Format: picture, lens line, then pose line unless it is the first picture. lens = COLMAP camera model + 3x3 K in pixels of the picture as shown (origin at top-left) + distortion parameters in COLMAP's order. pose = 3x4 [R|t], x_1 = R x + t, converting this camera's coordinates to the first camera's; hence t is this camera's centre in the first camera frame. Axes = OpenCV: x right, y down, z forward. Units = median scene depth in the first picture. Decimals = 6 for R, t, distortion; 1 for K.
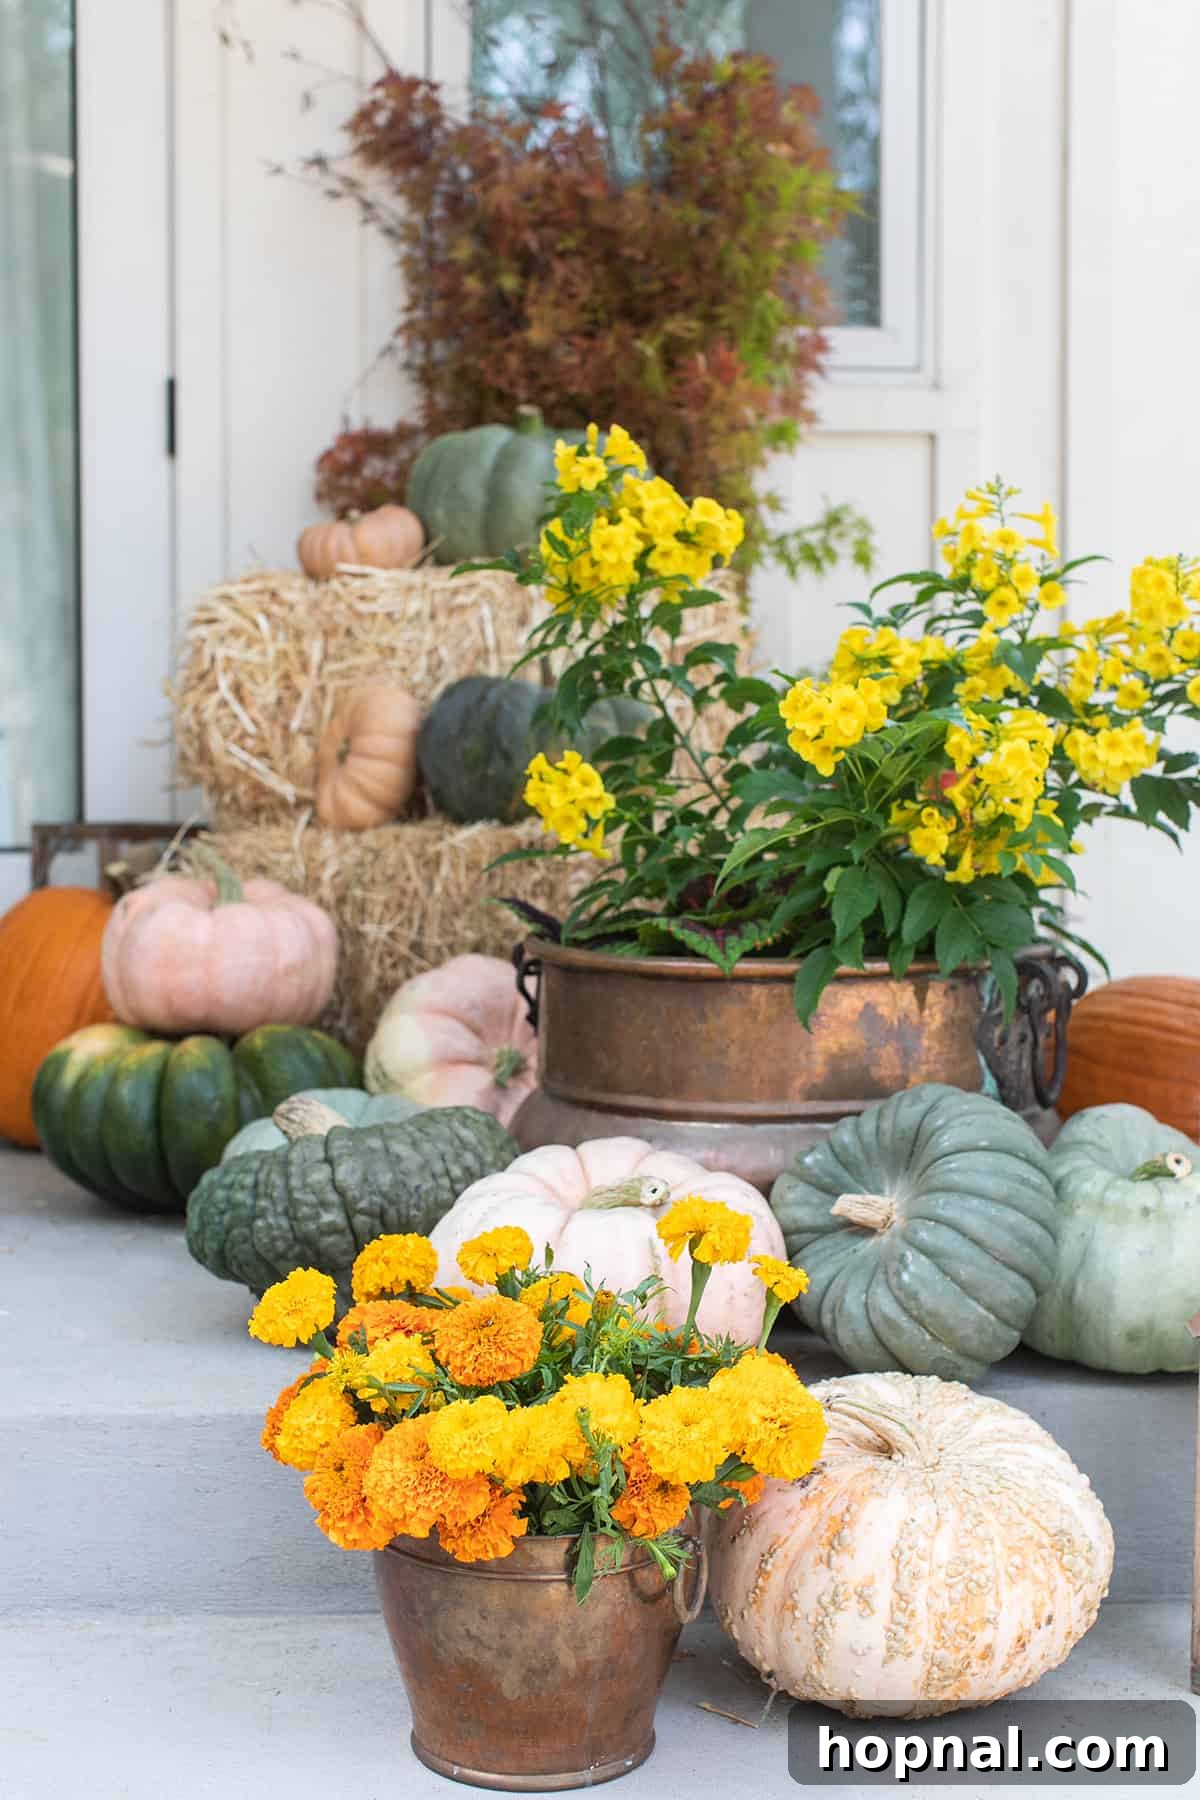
lens RADIAL K [[2591.4, 0, 602.7], [0, 2591.4, 901.0], [0, 0, 1]] dist [0.013073, 0.000000]
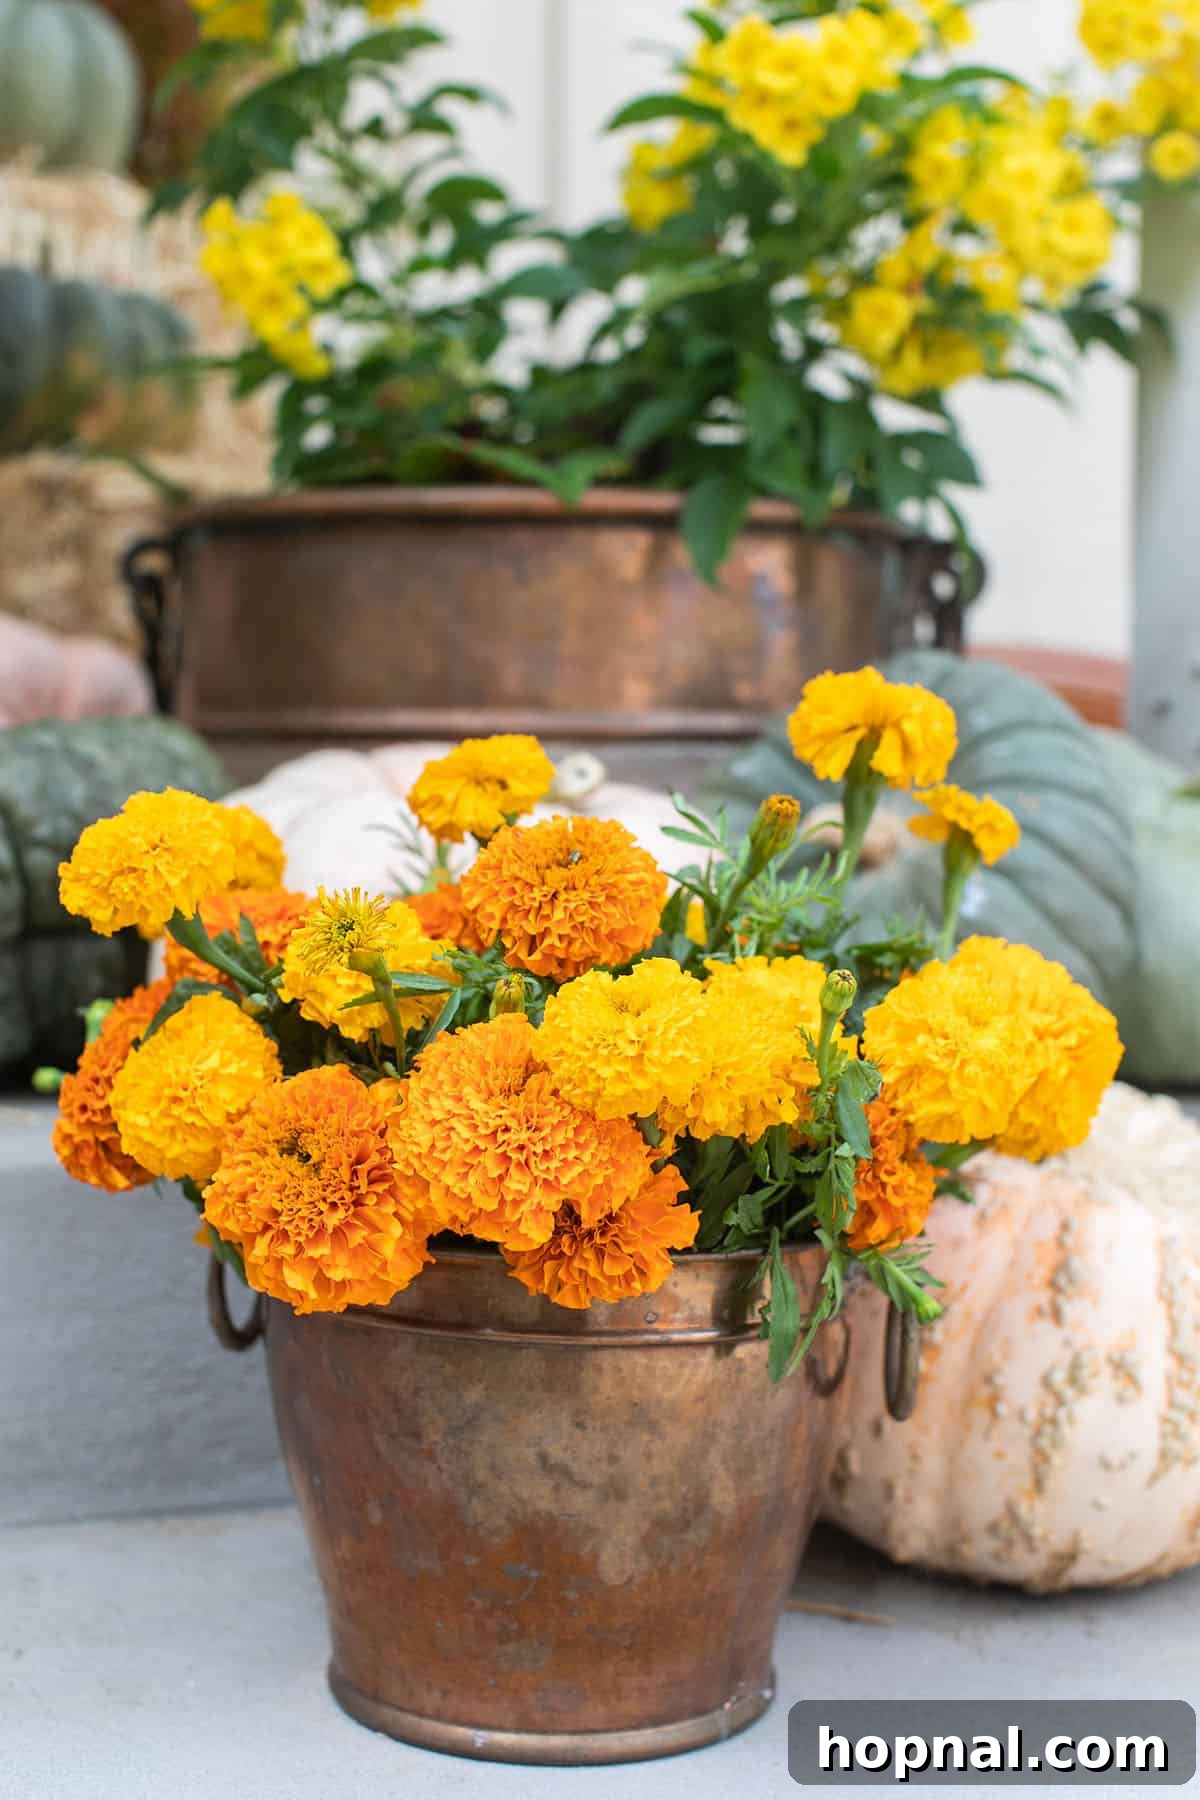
lens RADIAL K [[2591.4, 0, 602.8], [0, 2591.4, 910.3], [0, 0, 1]] dist [0.013073, 0.000000]
pose [[0.940655, -0.000865, 0.339363, -0.203208], [0.007552, 0.999803, -0.018382, 0.173427], [-0.339280, 0.019854, 0.940476, 0.484908]]
